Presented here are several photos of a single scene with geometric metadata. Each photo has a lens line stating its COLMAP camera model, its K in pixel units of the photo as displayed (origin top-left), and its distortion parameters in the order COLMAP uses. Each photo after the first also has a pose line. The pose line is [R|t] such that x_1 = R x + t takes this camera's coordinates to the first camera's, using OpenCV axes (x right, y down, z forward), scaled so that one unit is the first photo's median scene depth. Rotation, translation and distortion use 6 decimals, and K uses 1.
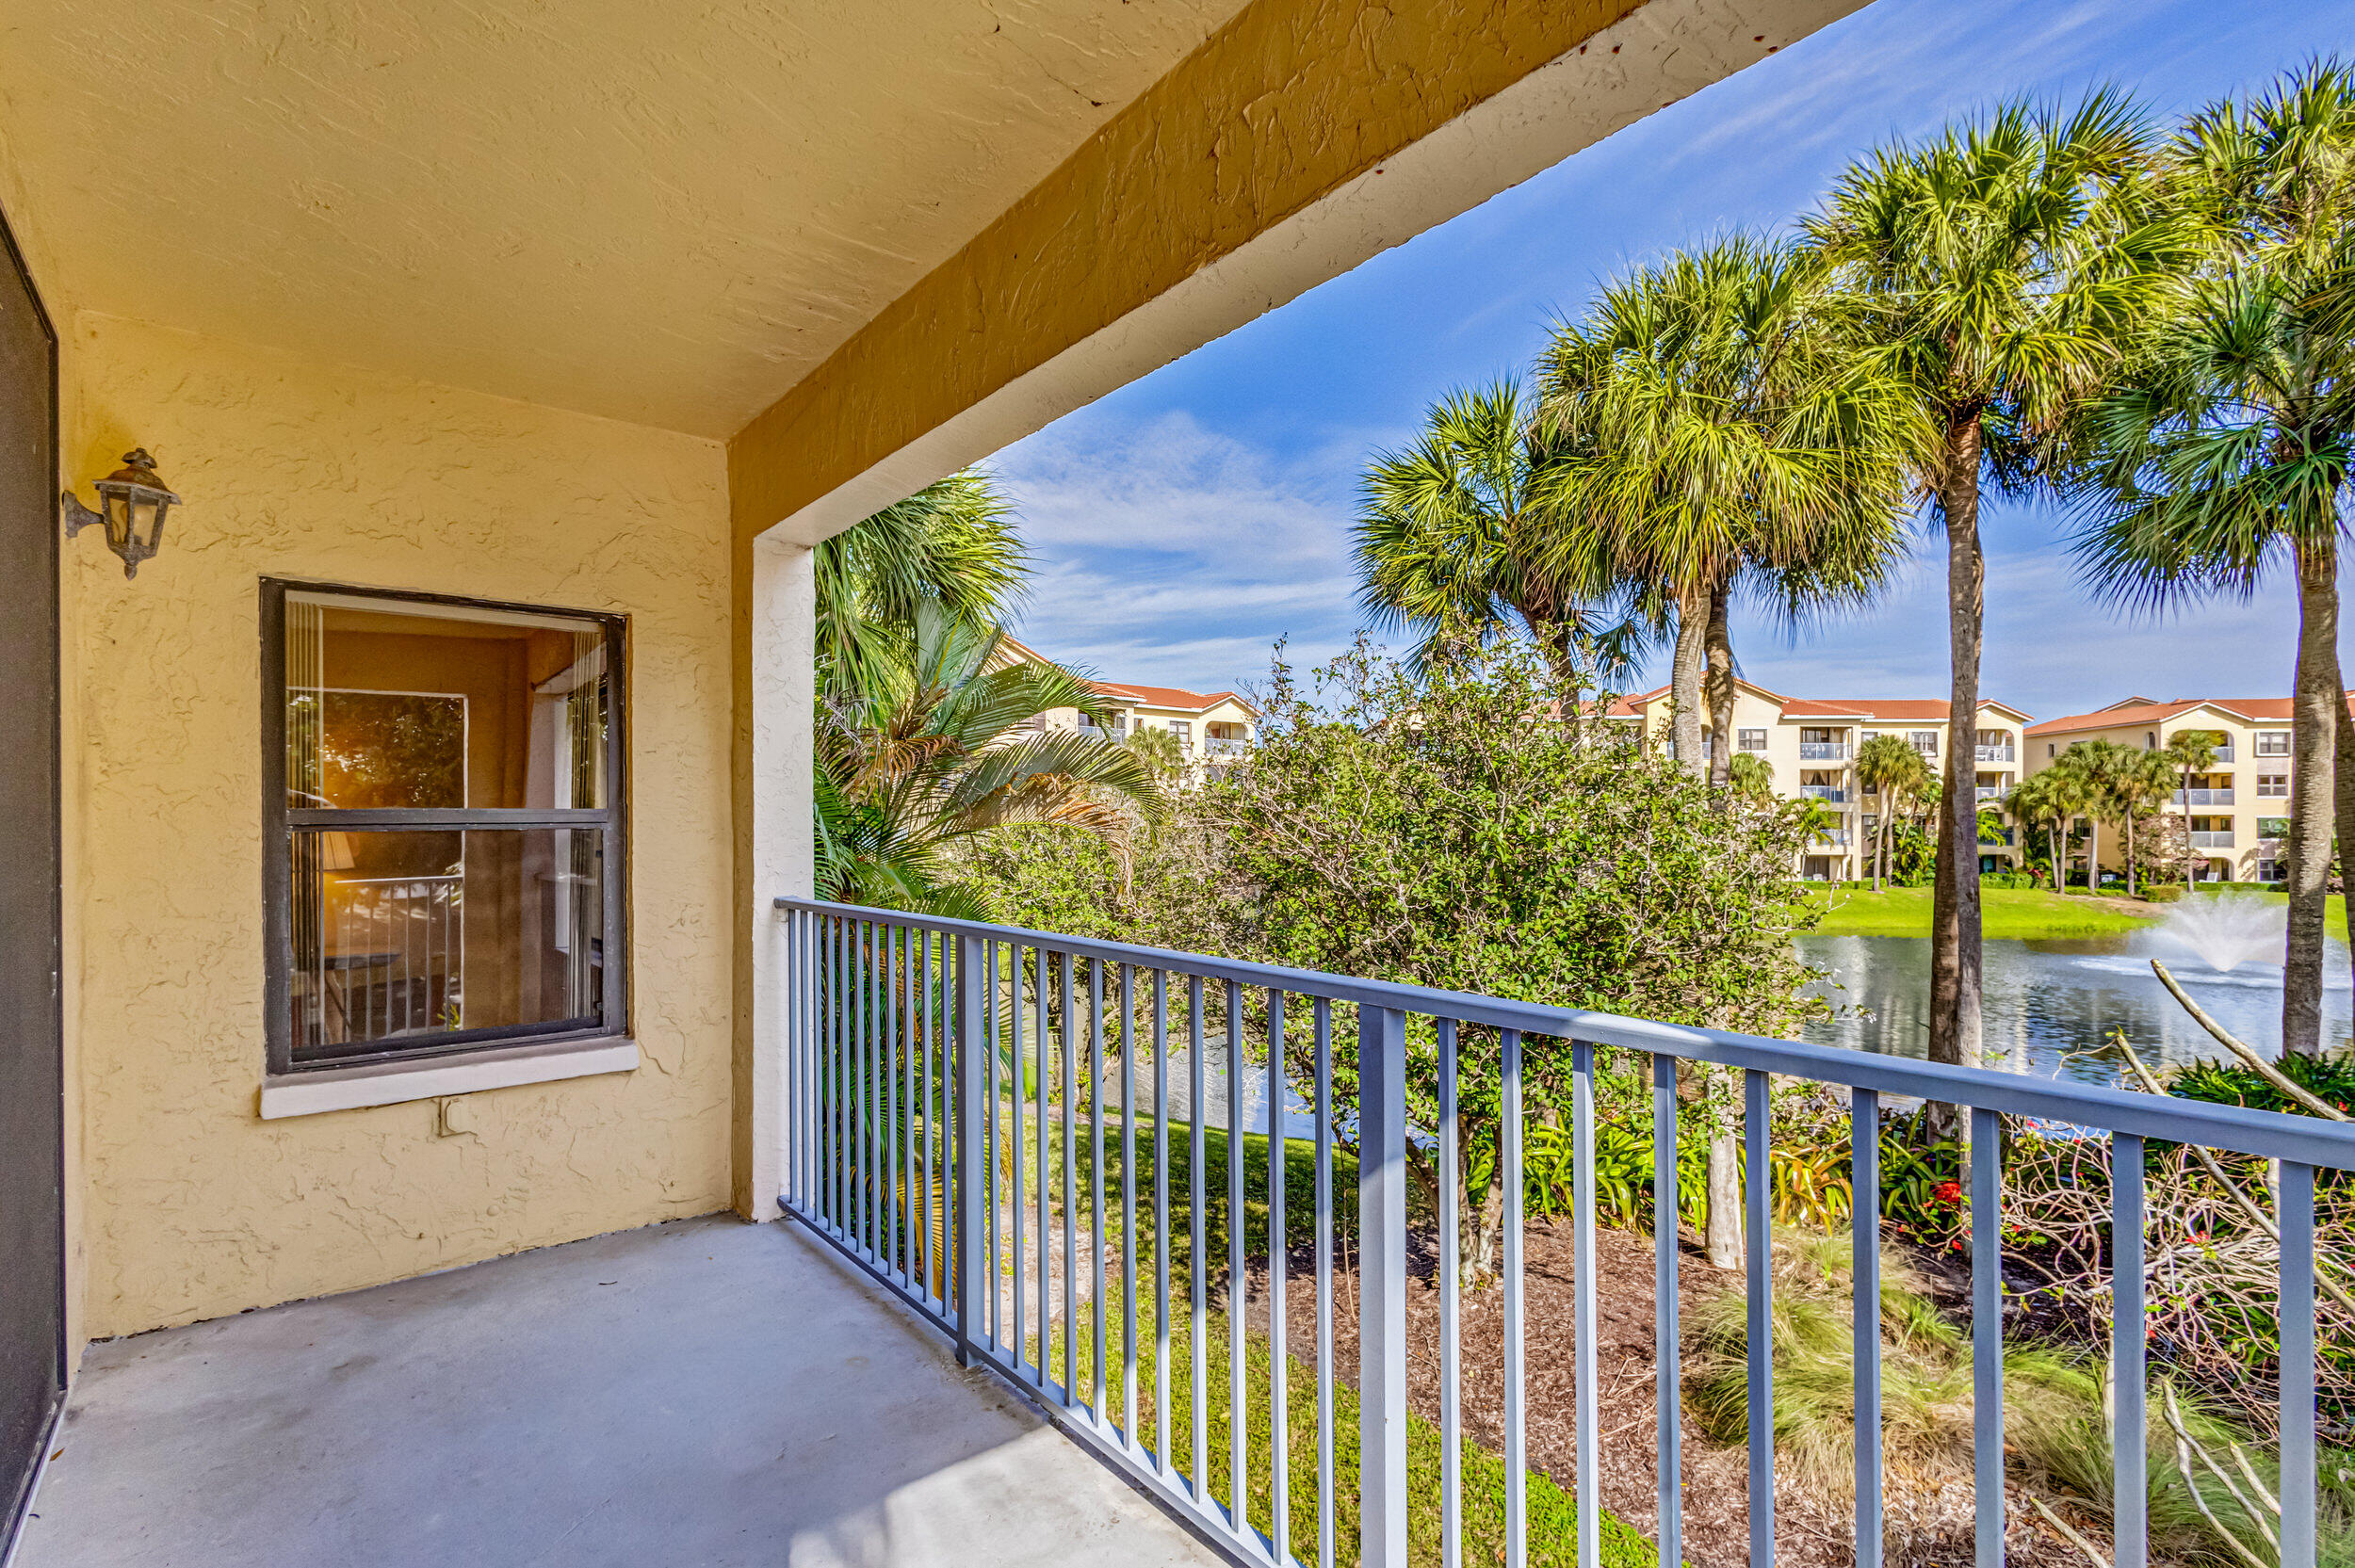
lens RADIAL K [[1102.9, 0, 1157.2], [0, 1102.9, 814.7], [0, 0, 1]] dist [0.008156, -0.004840]
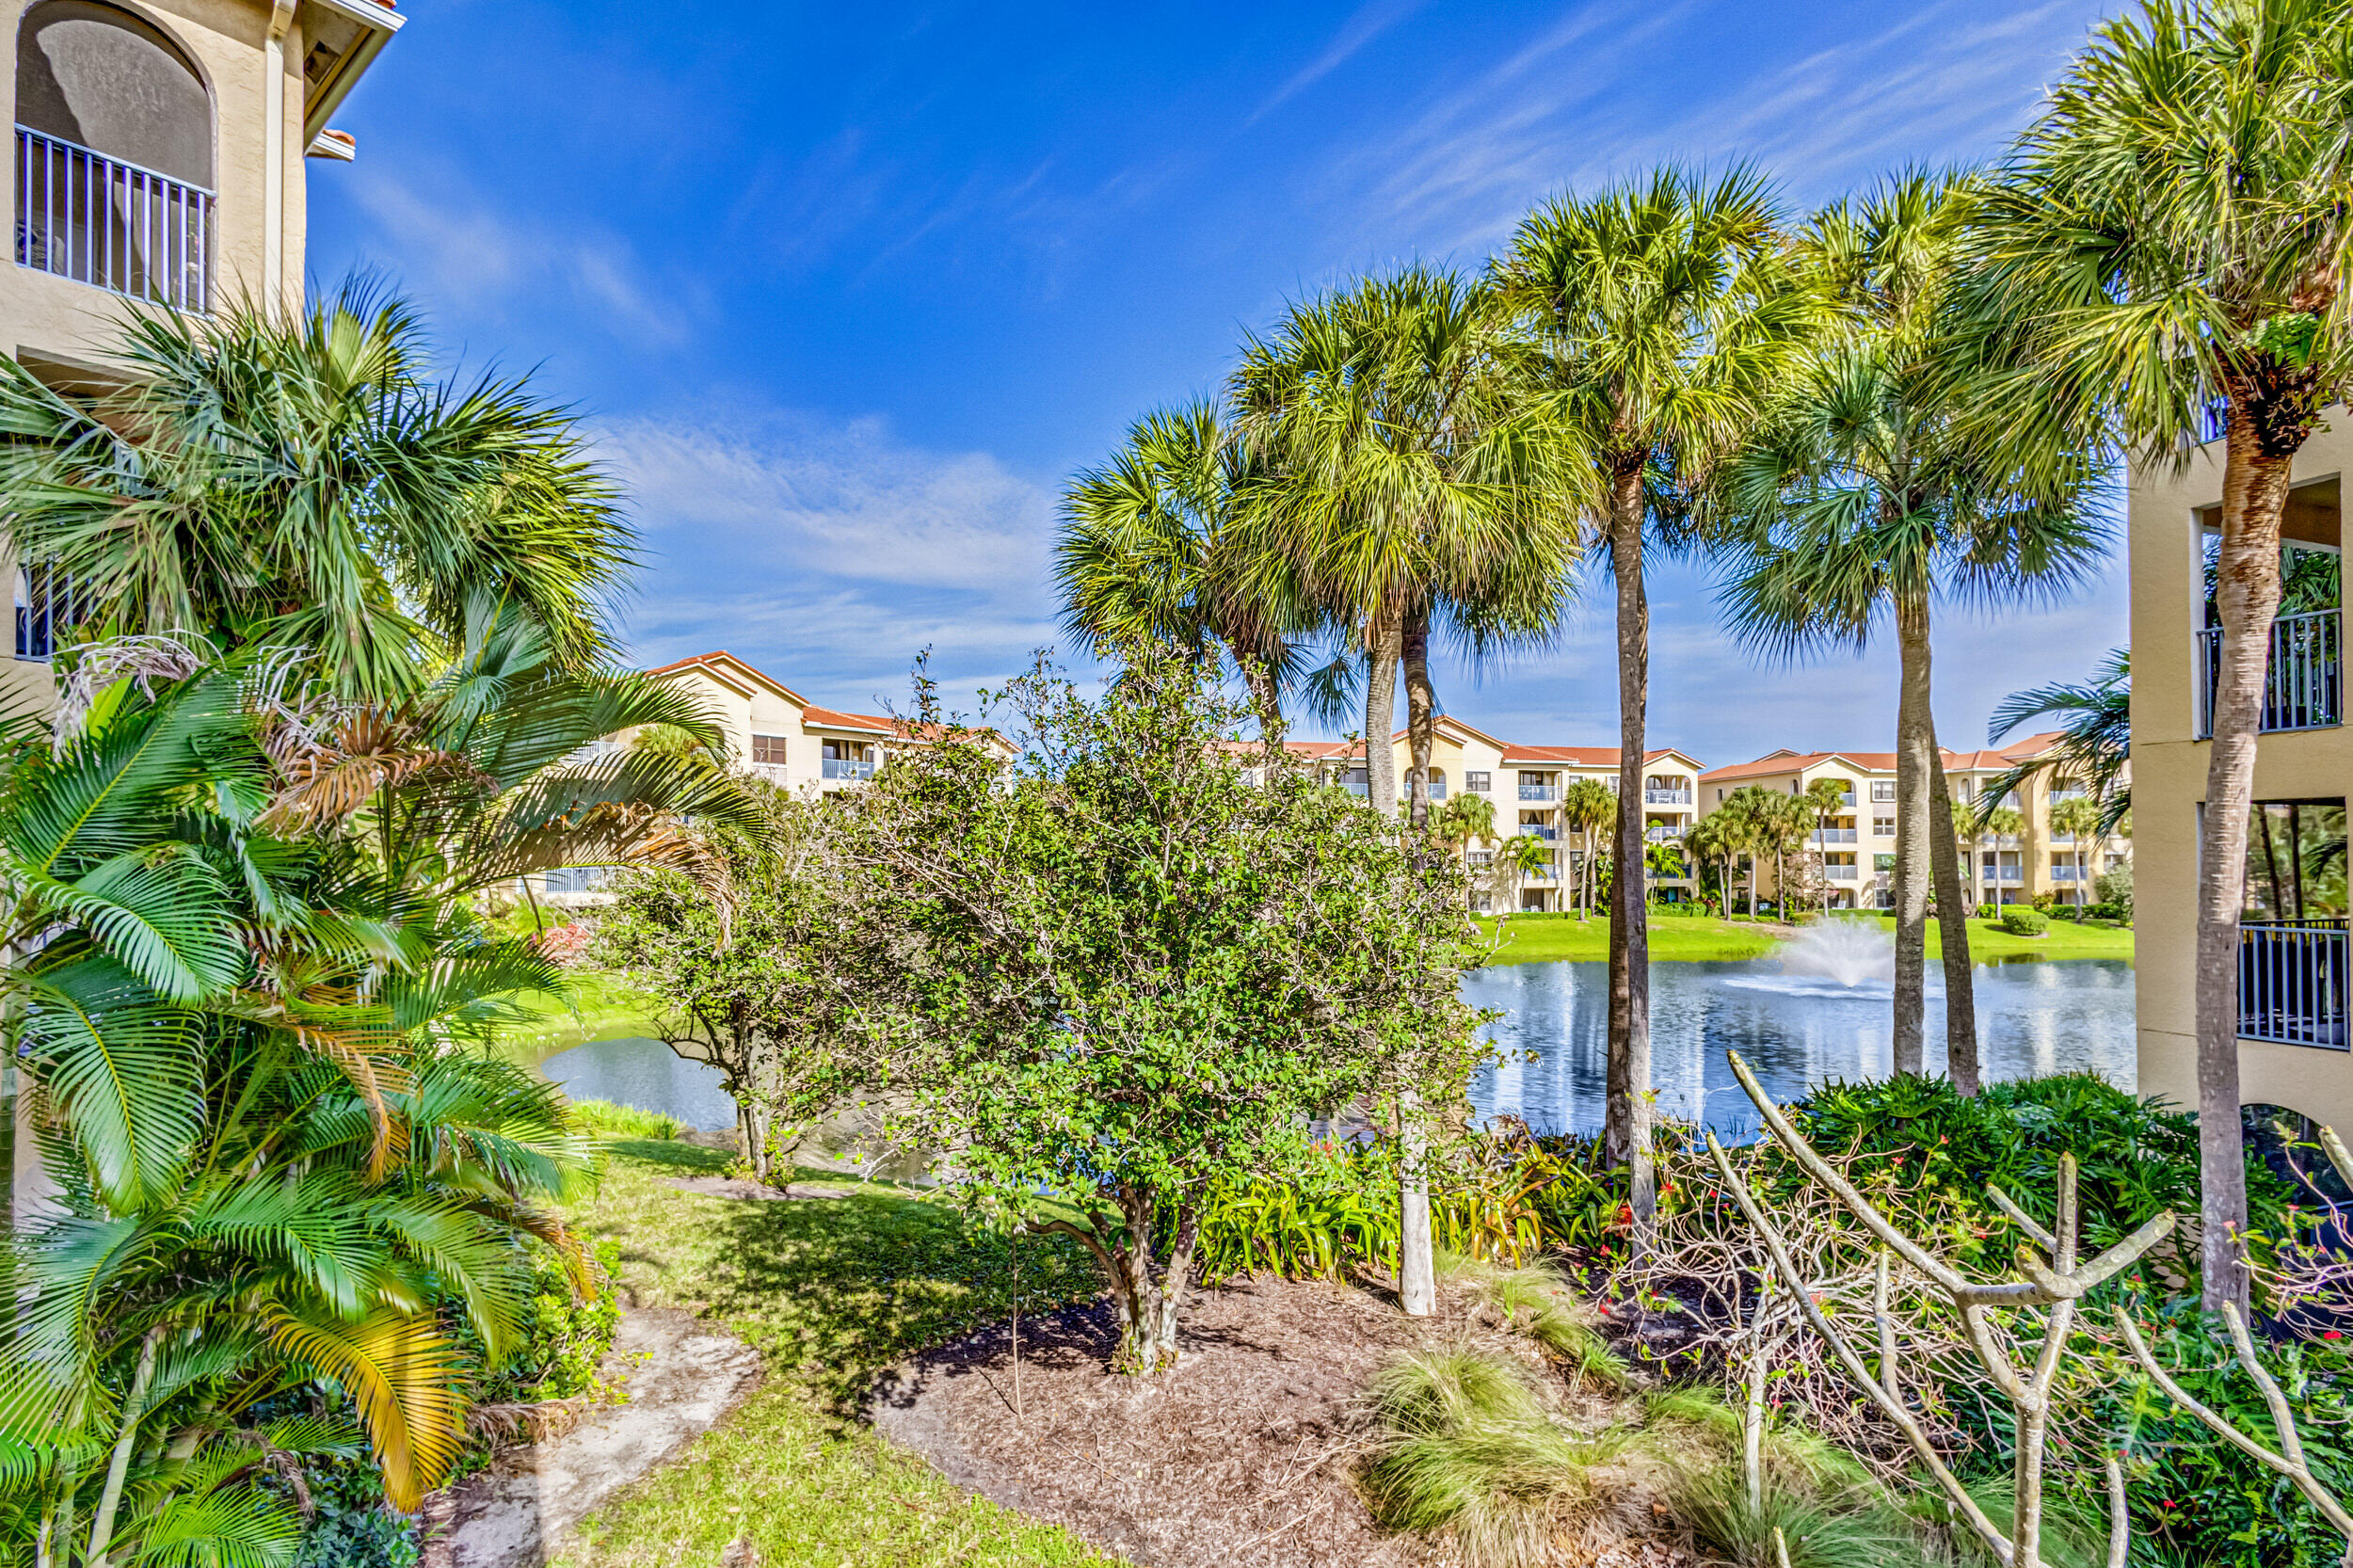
lens RADIAL K [[1102.1, 0, 1166.4], [0, 1102.1, 834.1], [0, 0, 1]] dist [0.008156, -0.004840]
pose [[0.977497, 0.002020, 0.210940, 0.107124], [0.001433, 0.999867, -0.016216, 0.000020], [-0.210944, 0.016154, 0.977365, 0.101704]]
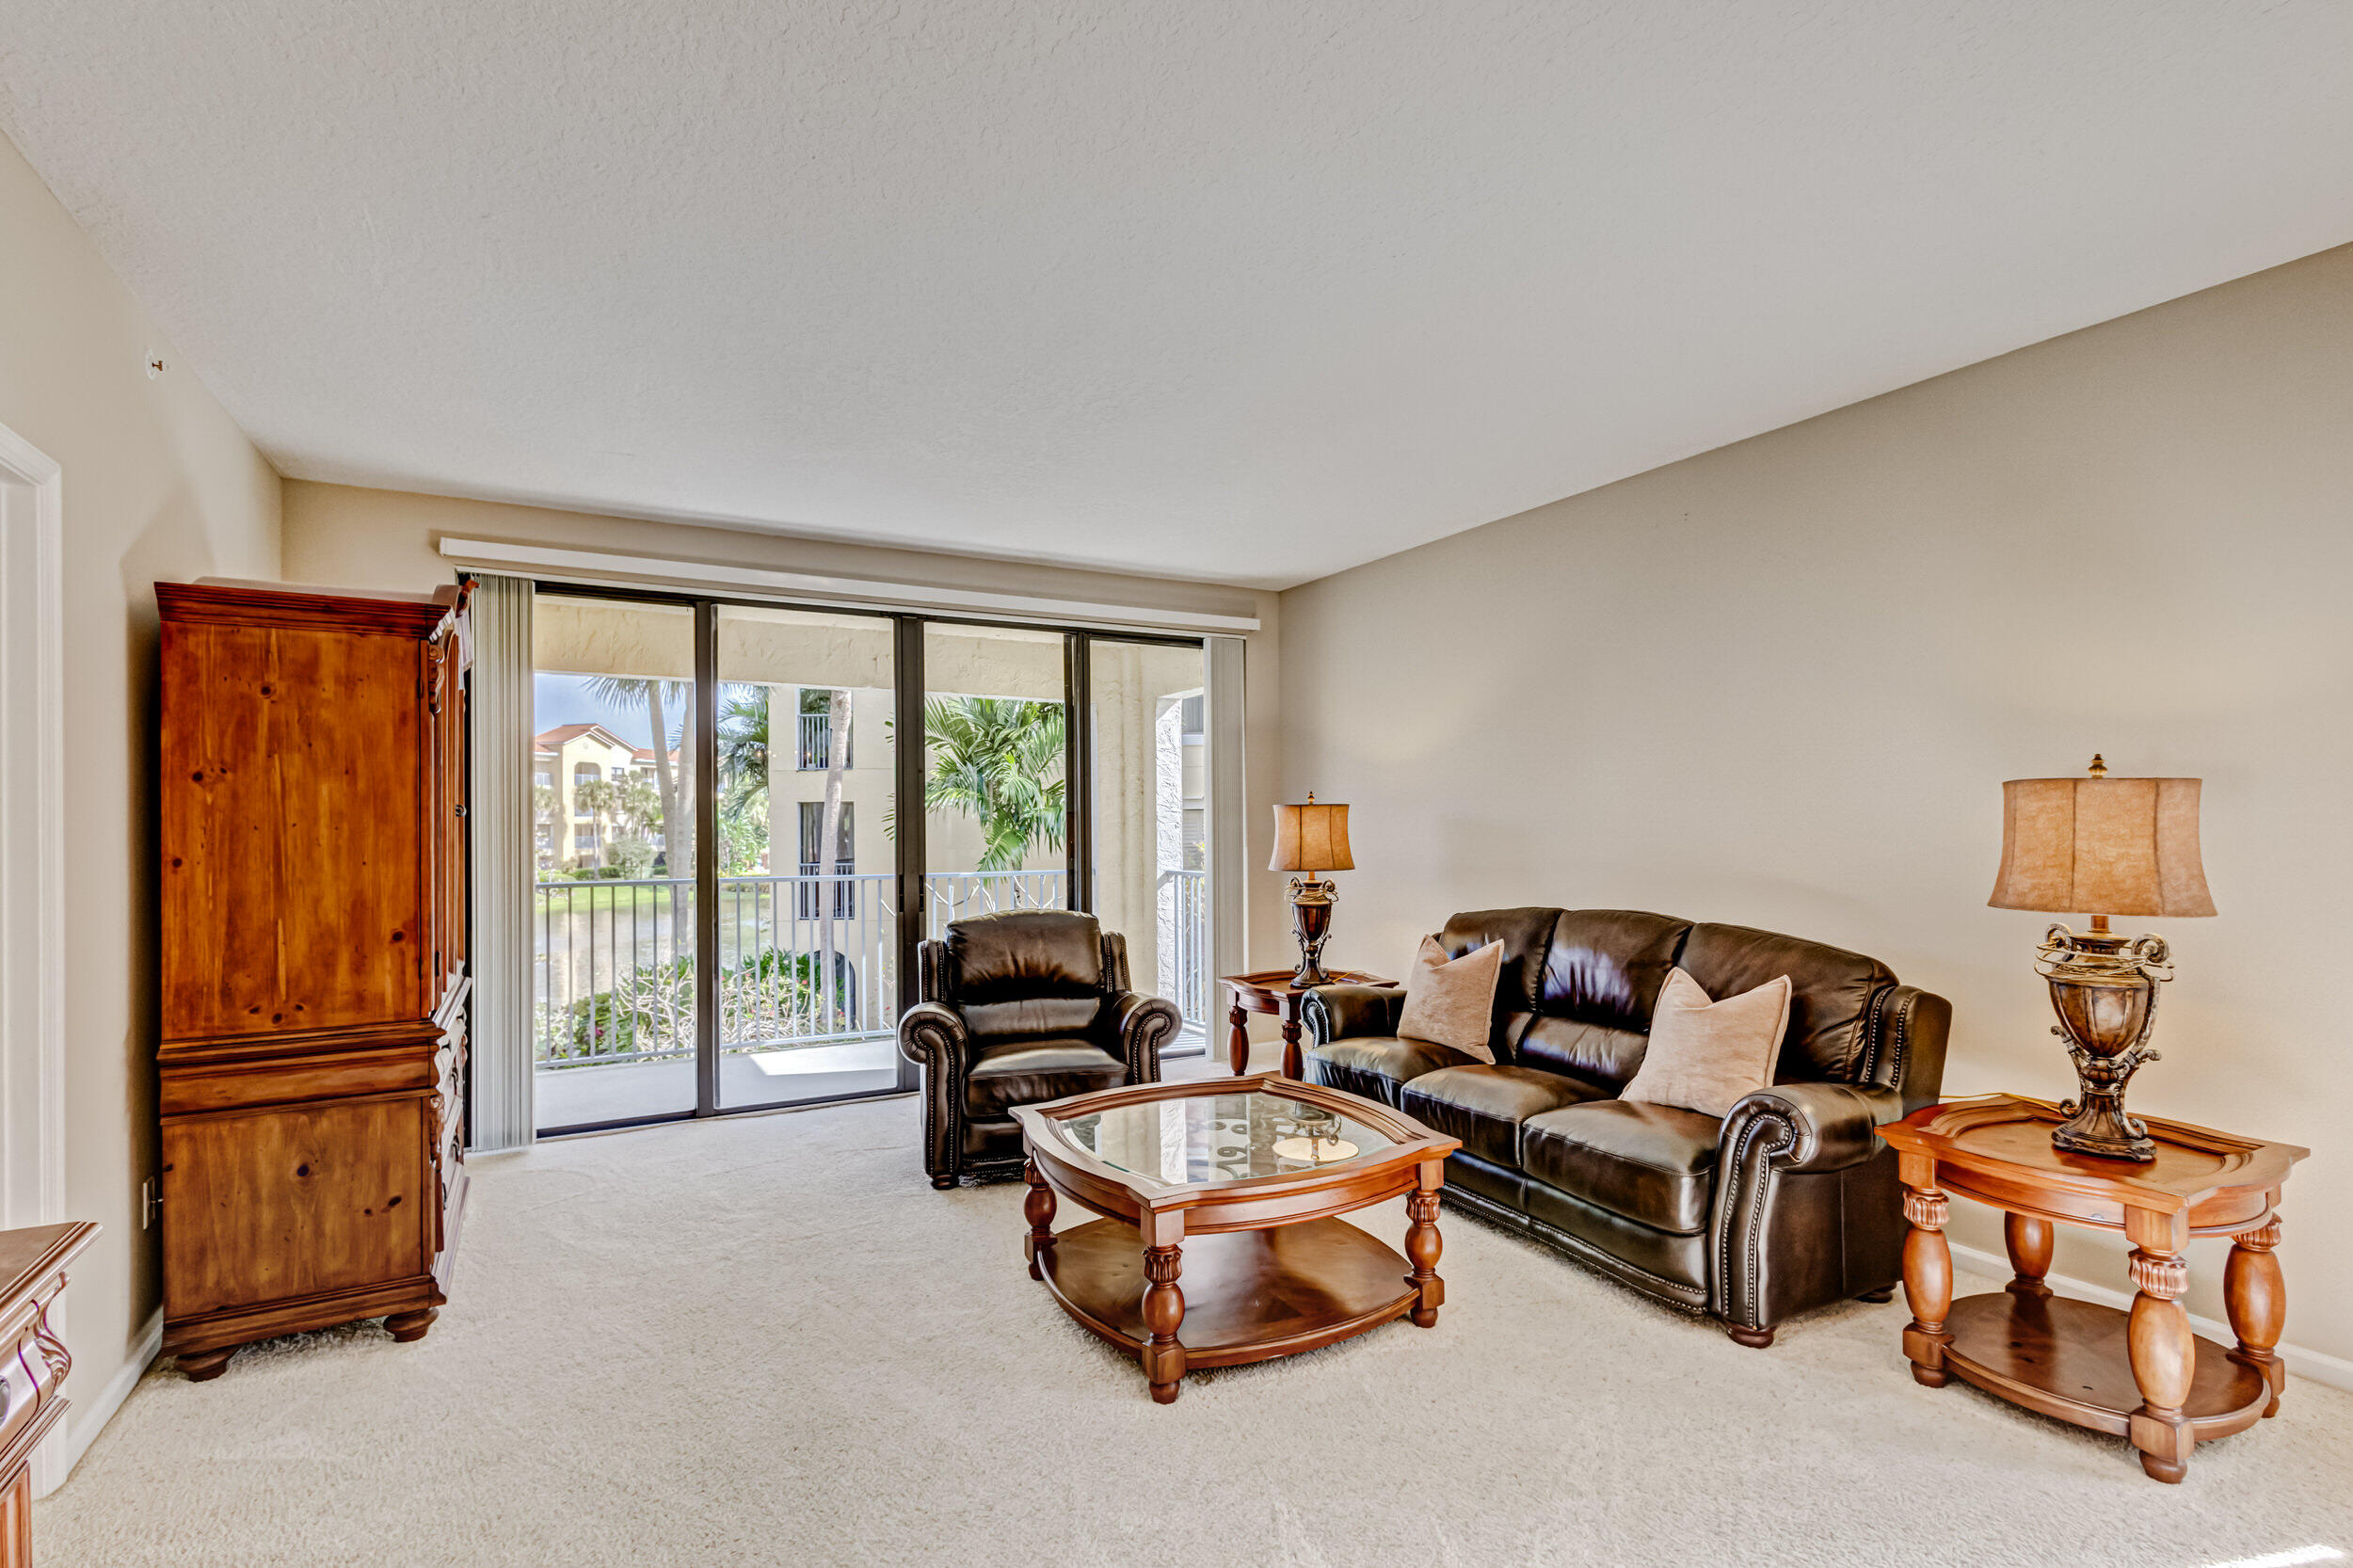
lens RADIAL K [[1102.1, 0, 1190.9], [0, 1102.1, 824.5], [0, 0, 1]] dist [0.008156, -0.004840]
pose [[0.145632, -0.003103, 0.989334, -0.713004], [0.002900, 0.999992, 0.002710, -0.006578], [-0.989335, 0.002474, 0.145640, -0.125877]]
